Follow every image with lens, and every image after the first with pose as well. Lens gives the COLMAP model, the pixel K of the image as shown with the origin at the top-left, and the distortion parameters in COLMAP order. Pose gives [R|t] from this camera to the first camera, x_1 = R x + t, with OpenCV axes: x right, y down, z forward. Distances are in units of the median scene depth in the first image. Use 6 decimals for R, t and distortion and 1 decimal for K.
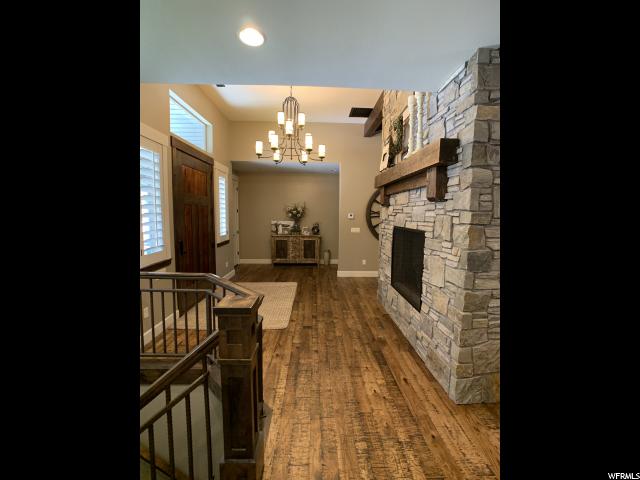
lens RADIAL K [[246.8, 0, 323.9], [0, 246.8, 237.8], [0, 0, 1]] dist [-0.057669, 0.023825]
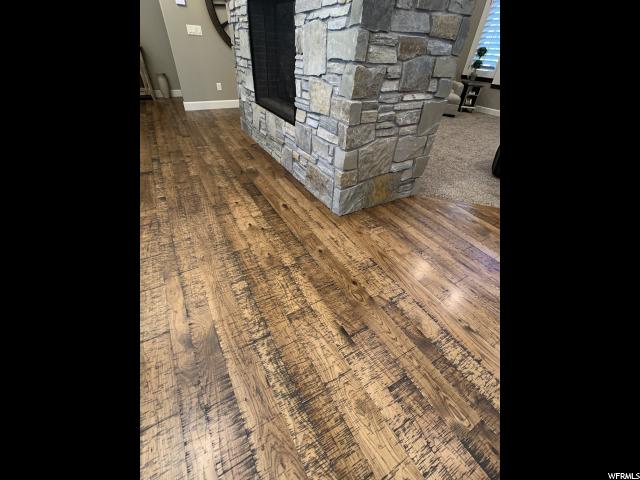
lens RADIAL K [[246.8, 0, 323.9], [0, 246.8, 237.8], [0, 0, 1]] dist [-0.057669, 0.023825]
pose [[0.877222, -0.263067, 0.401594, 0.082006], [-0.003685, 0.832791, 0.553575, 0.205292], [-0.480071, -0.487088, 0.729573, 0.252162]]
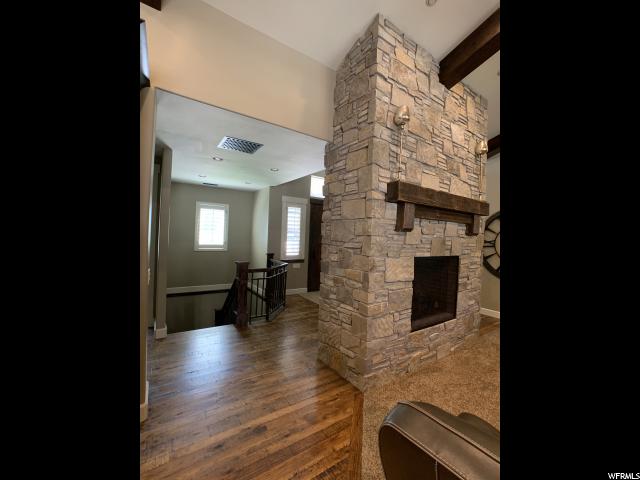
lens RADIAL K [[246.8, 0, 323.9], [0, 246.8, 237.8], [0, 0, 1]] dist [-0.057669, 0.023825]
pose [[0.537346, 0.021388, -0.843090, 1.658620], [-0.116233, 0.992017, -0.048915, -0.011816], [0.835314, 0.124279, 0.535543, 0.066094]]
